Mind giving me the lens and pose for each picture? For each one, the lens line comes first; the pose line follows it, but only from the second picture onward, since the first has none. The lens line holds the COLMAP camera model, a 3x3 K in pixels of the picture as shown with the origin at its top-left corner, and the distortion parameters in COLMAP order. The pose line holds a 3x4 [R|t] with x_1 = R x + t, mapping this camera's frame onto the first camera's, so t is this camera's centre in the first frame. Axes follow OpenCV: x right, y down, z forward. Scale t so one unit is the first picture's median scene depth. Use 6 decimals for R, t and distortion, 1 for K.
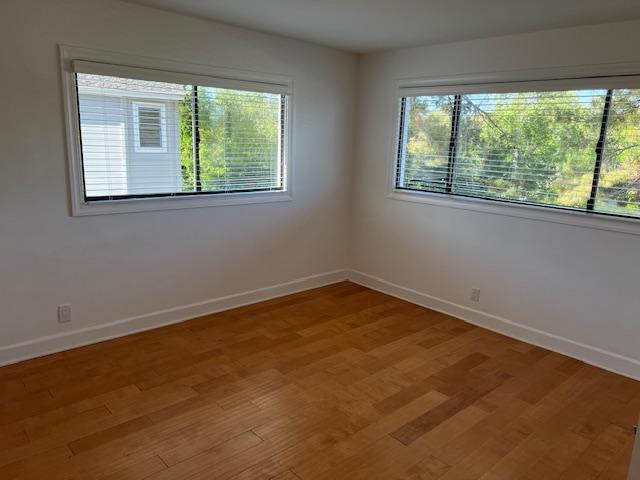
lens RADIAL K [[488.0, 0, 320.0], [0, 488.0, 240.0], [0, 0, 1]] dist [0.075754, -0.091624]
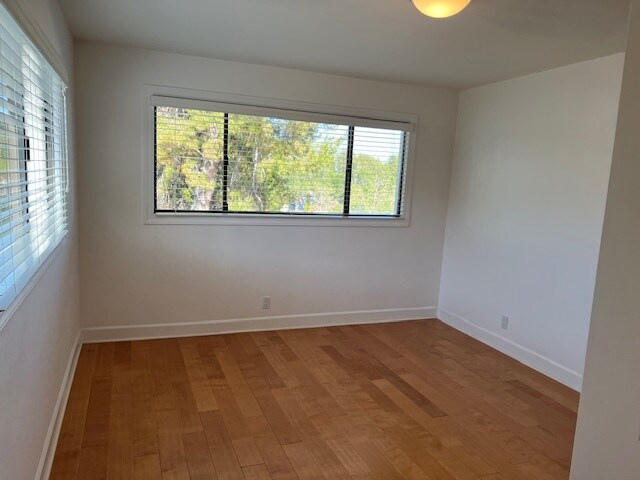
lens RADIAL K [[488.0, 0, 320.0], [0, 488.0, 240.0], [0, 0, 1]] dist [0.075754, -0.091624]
pose [[0.347572, -0.144893, 0.926391, -0.708932], [0.157354, 0.982990, 0.094707, -0.123378], [-0.924356, 0.112854, 0.364460, 0.567890]]
